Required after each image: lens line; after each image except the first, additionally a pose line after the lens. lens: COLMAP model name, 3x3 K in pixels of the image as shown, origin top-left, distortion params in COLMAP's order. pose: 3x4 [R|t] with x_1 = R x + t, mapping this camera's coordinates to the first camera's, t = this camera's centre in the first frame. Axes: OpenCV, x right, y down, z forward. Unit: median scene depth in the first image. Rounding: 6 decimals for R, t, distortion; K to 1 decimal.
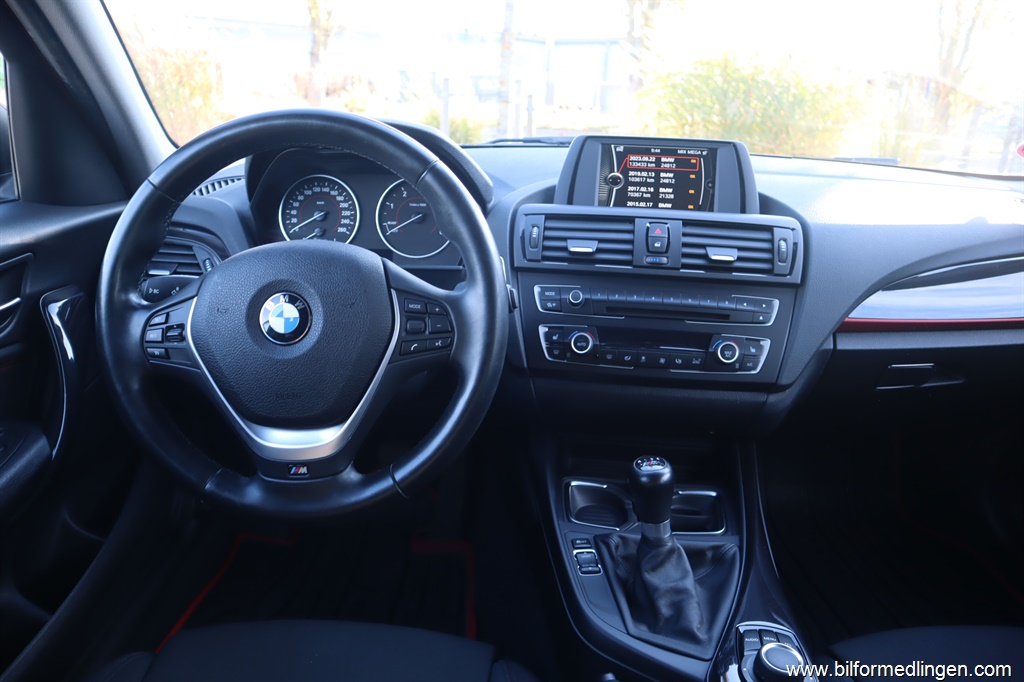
lens RADIAL K [[712.9, 0, 507.7], [0, 712.9, 338.8], [0, 0, 1]] dist [-0.125690, 0.089254]
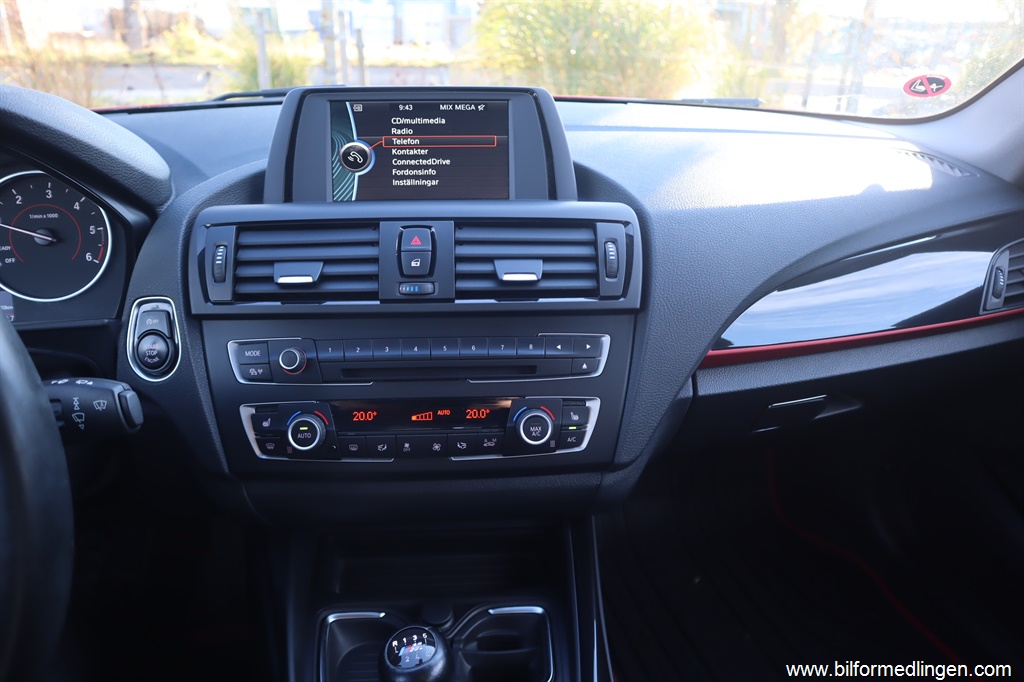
lens RADIAL K [[712.9, 0, 507.7], [0, 712.9, 338.8], [0, 0, 1]] dist [-0.125690, 0.089254]
pose [[0.980254, -0.089567, 0.176292, 0.173810], [0.074335, 0.993055, 0.091195, -0.117490], [-0.183236, -0.076289, 0.980104, 0.362256]]
